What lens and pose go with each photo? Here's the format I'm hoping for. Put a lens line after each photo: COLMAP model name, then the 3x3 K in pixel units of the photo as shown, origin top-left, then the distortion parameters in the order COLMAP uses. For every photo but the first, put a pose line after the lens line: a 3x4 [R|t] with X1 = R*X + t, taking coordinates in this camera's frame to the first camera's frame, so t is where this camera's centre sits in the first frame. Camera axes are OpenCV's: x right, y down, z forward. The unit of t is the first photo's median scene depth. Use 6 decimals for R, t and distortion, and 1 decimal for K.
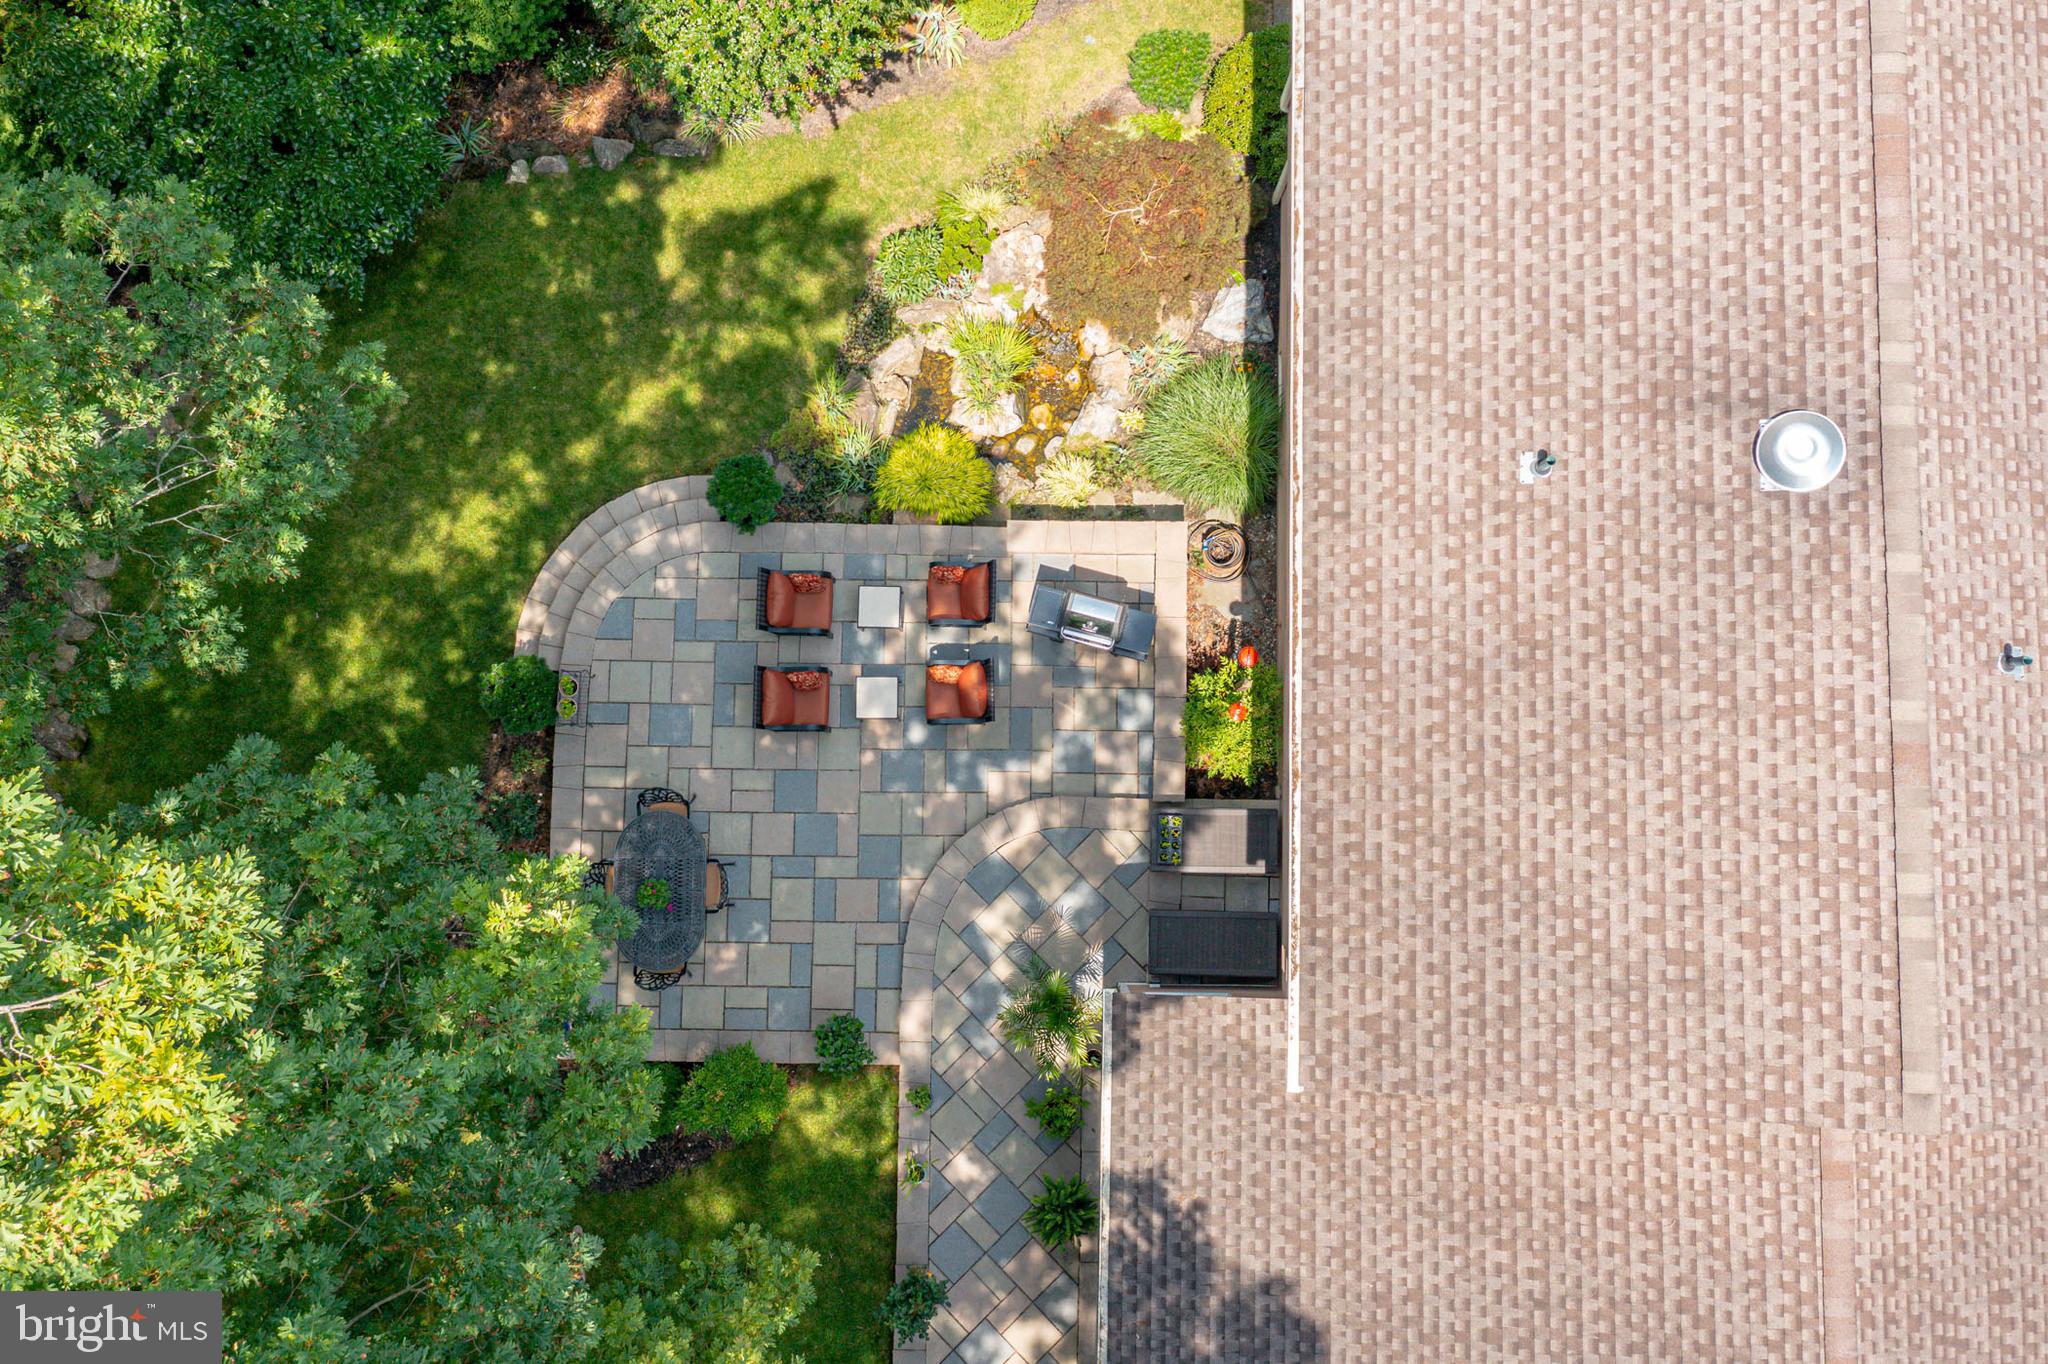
lens RADIAL K [[1812.9, 0, 1050.1], [0, 1812.9, 591.7], [0, 0, 1]] dist [0.012456, -0.032425]
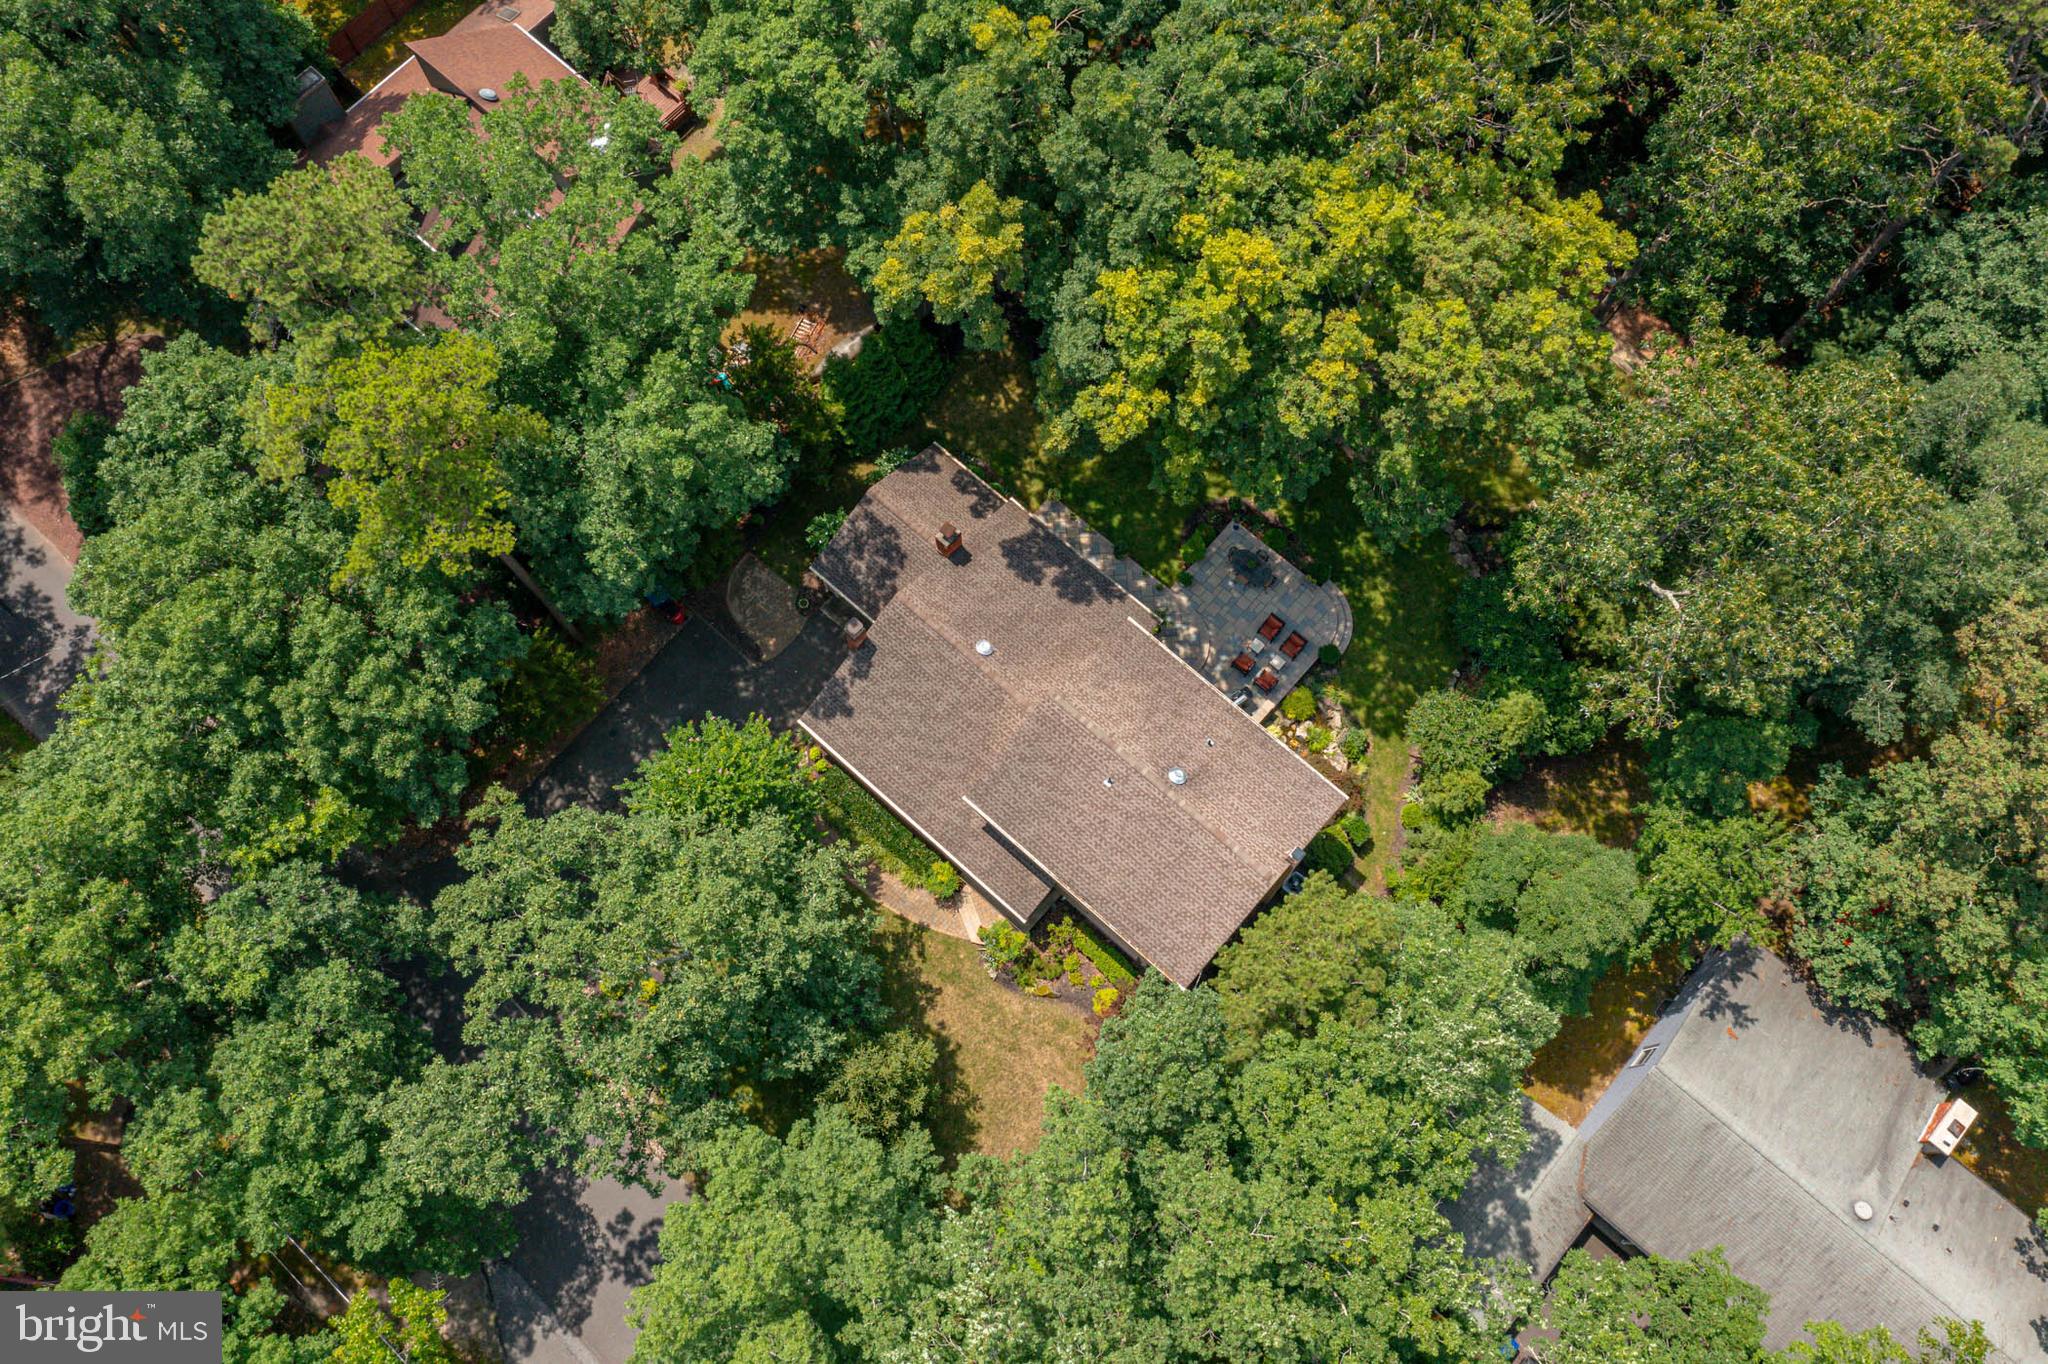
lens RADIAL K [[1636.8, 0, 1026.1], [0, 1636.8, 677.0], [0, 0, 1]] dist [0.009078, -0.010969]
pose [[-0.648286, 0.721379, -0.243593, 1.318105], [-0.756913, -0.575927, 0.308853, -0.805179], [0.082508, 0.384604, 0.919387, -2.488326]]
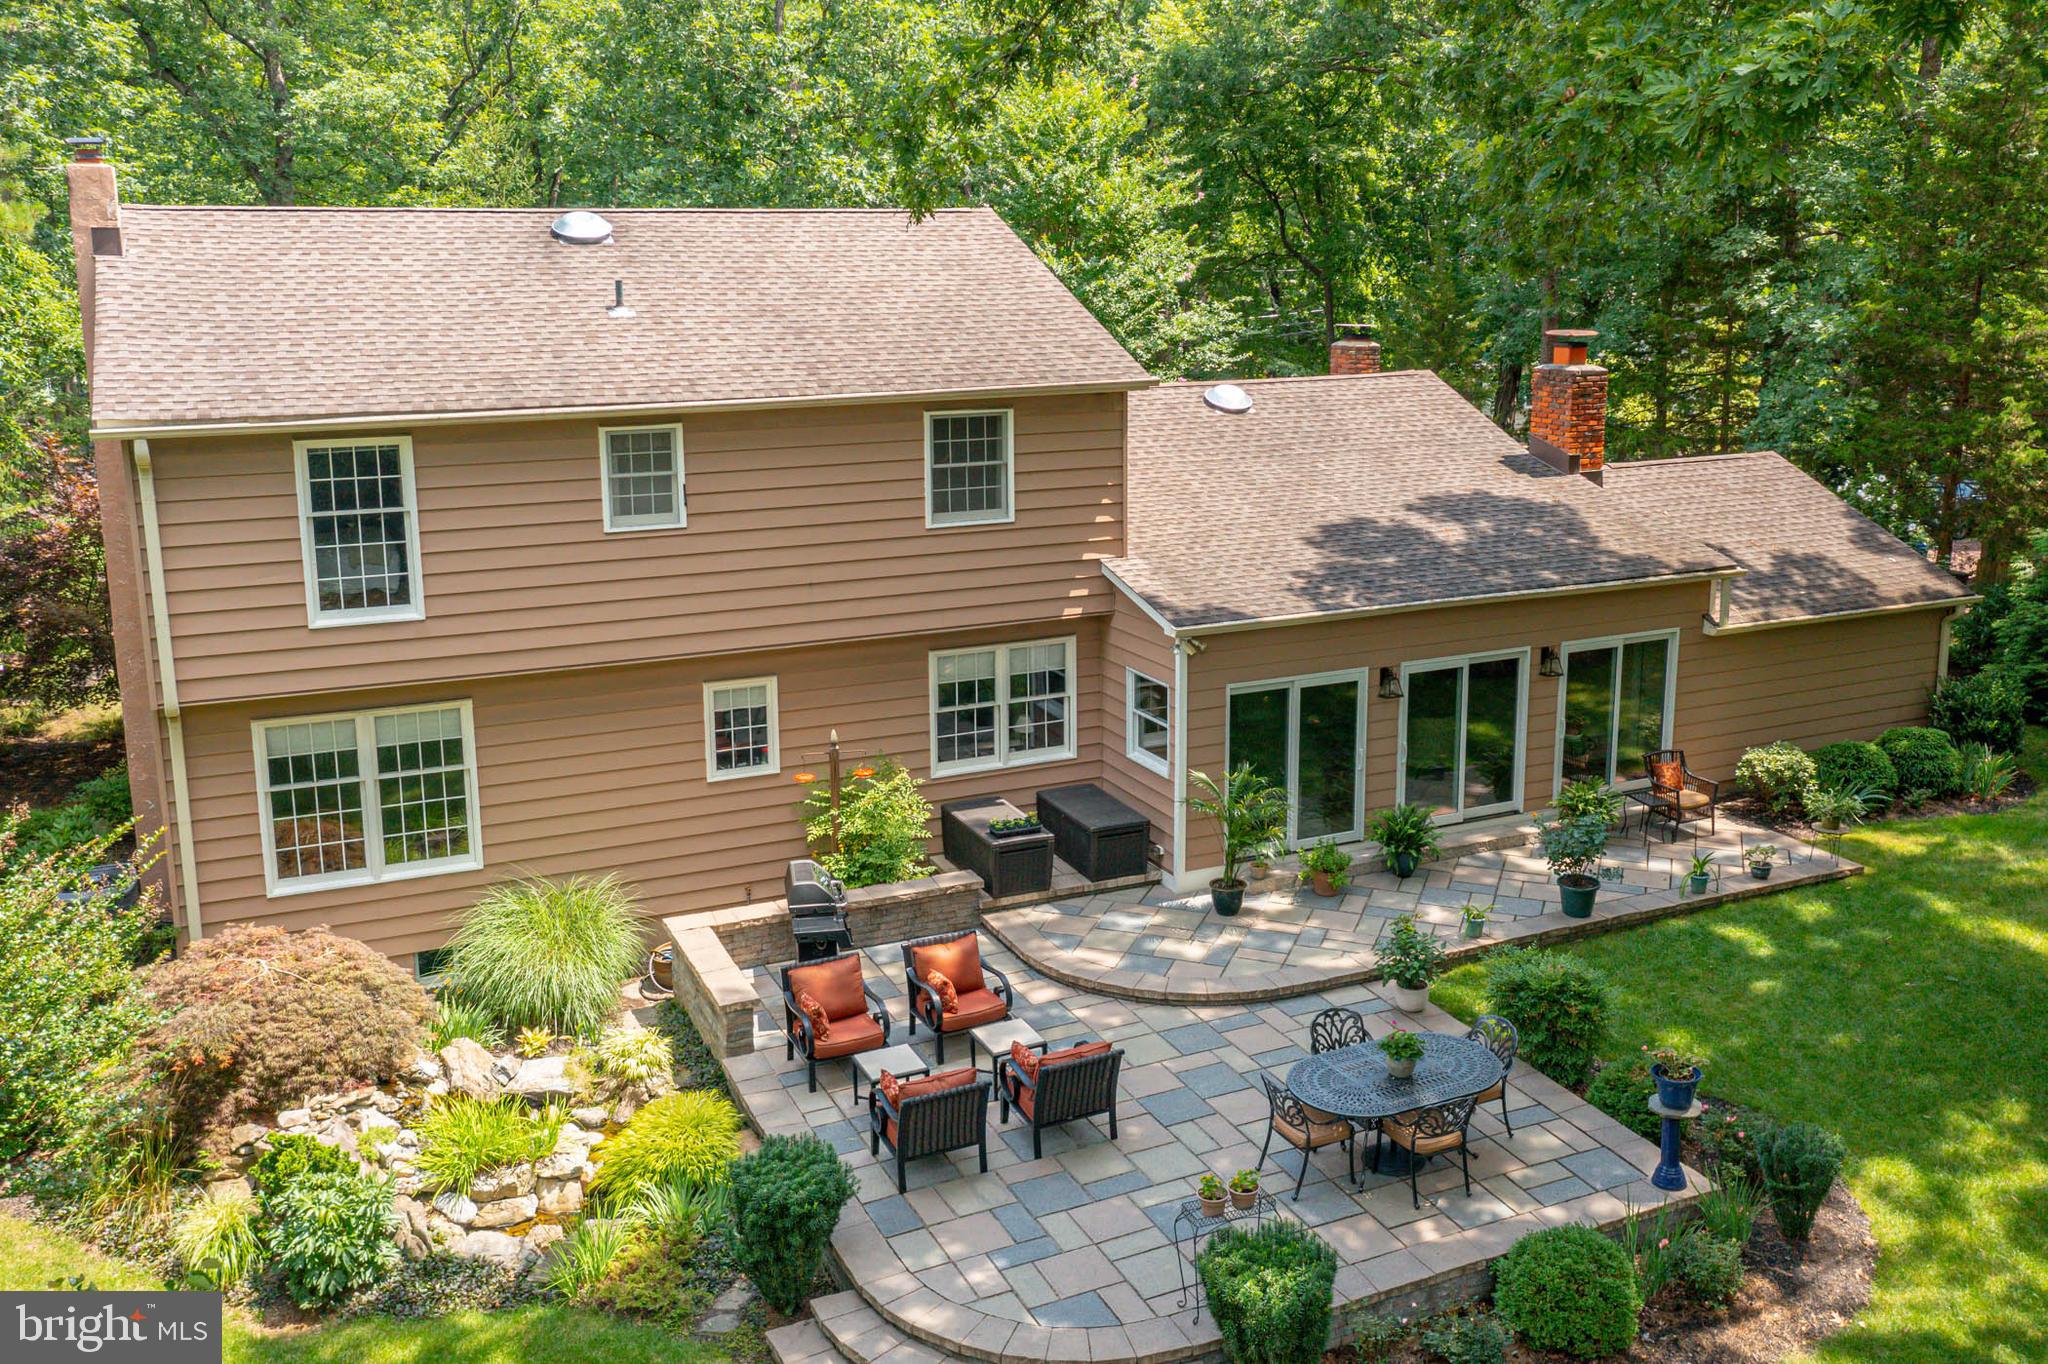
lens RADIAL K [[1812.9, 0, 1058.0], [0, 1812.9, 597.2], [0, 0, 1]] dist [0.012456, -0.032425]
pose [[-0.445378, -0.177870, 0.877497, -0.955630], [0.888723, 0.031129, 0.457386, -0.353828], [-0.108670, 0.983562, 0.144213, 0.961170]]
